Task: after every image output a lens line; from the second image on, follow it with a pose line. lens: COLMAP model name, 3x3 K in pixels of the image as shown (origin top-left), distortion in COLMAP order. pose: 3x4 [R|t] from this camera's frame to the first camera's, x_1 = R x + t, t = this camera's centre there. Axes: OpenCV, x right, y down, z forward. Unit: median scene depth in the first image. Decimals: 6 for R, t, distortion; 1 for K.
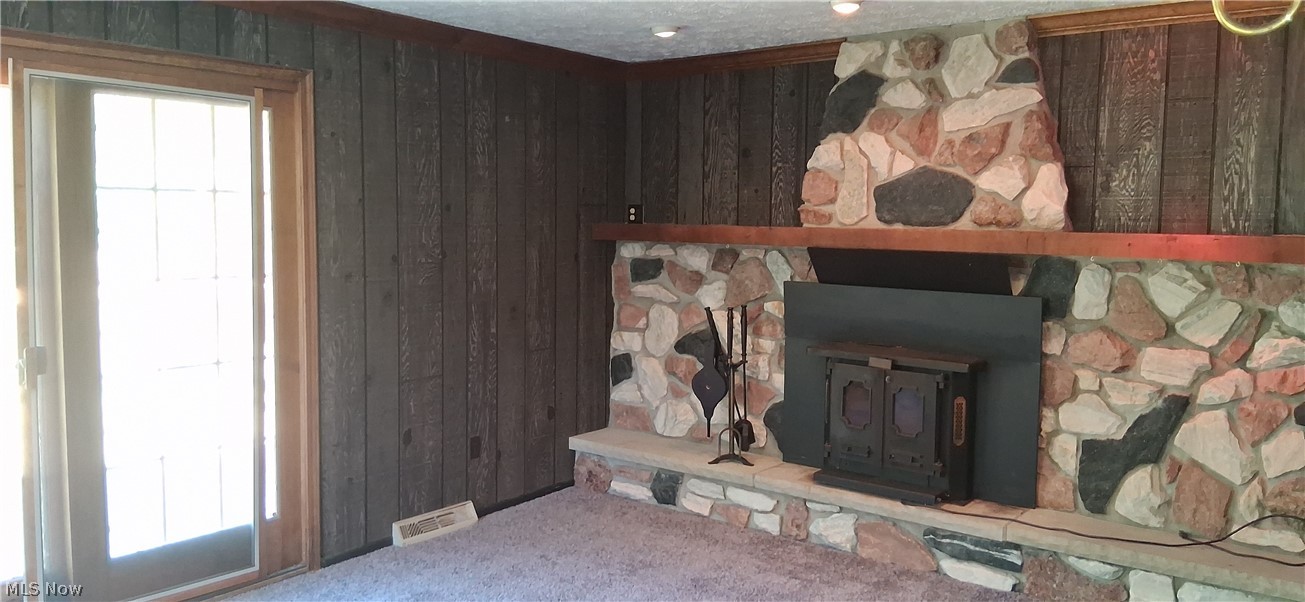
lens RADIAL K [[970.9, 0, 652.5], [0, 970.9, 301.0], [0, 0, 1]] dist [0.129966, -0.222144]
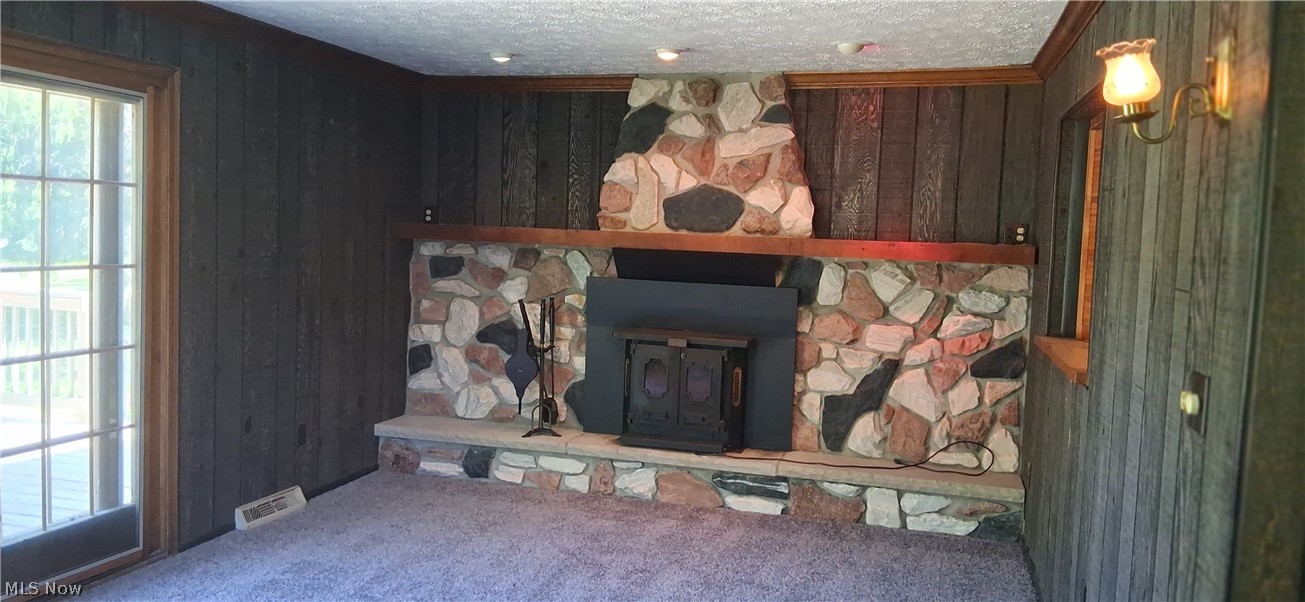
lens RADIAL K [[970.9, 0, 652.5], [0, 970.9, 301.0], [0, 0, 1]] dist [0.129966, -0.222144]
pose [[0.933922, -0.004336, 0.357451, -0.228019], [0.006814, 0.999961, -0.005675, 0.017520], [-0.357413, 0.007735, 0.933915, -0.128542]]
